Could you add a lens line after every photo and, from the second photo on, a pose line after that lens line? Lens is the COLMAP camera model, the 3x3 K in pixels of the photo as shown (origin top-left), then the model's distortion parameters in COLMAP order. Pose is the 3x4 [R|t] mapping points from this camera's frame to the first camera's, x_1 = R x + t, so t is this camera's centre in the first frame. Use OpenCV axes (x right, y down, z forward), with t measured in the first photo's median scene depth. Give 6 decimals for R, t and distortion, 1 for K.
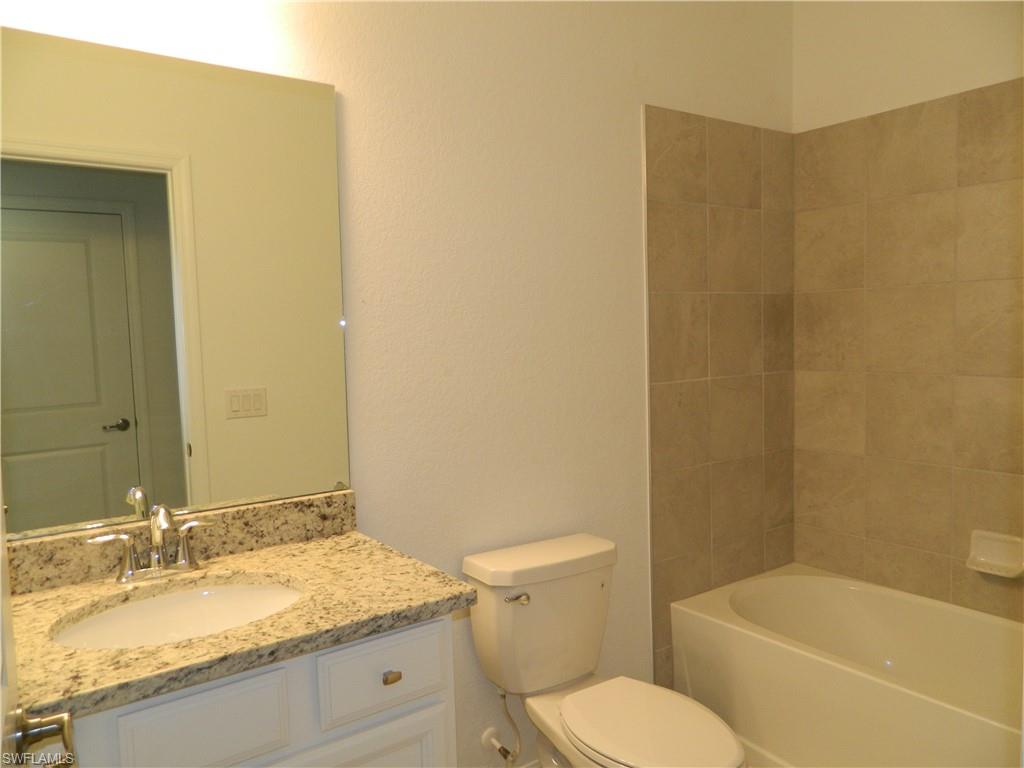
lens RADIAL K [[716.4, 0, 510.8], [0, 716.4, 385.4], [0, 0, 1]] dist [-0.071207, -0.000052]
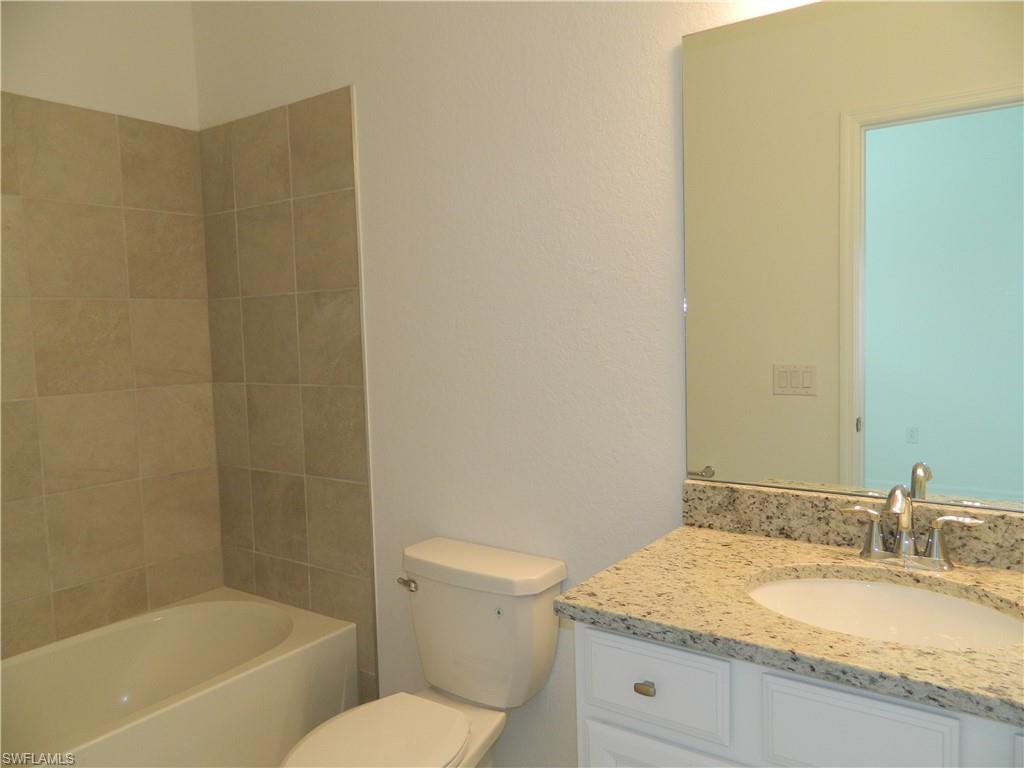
lens RADIAL K [[771.8, 0, 507.9], [0, 771.8, 381.8], [0, 0, 1]] dist [-0.004608, -0.000705]
pose [[0.297952, 0.097934, -0.949544, 0.317093], [-0.050605, 0.994945, 0.086737, -0.027261], [0.953238, 0.022208, 0.301402, 0.240318]]
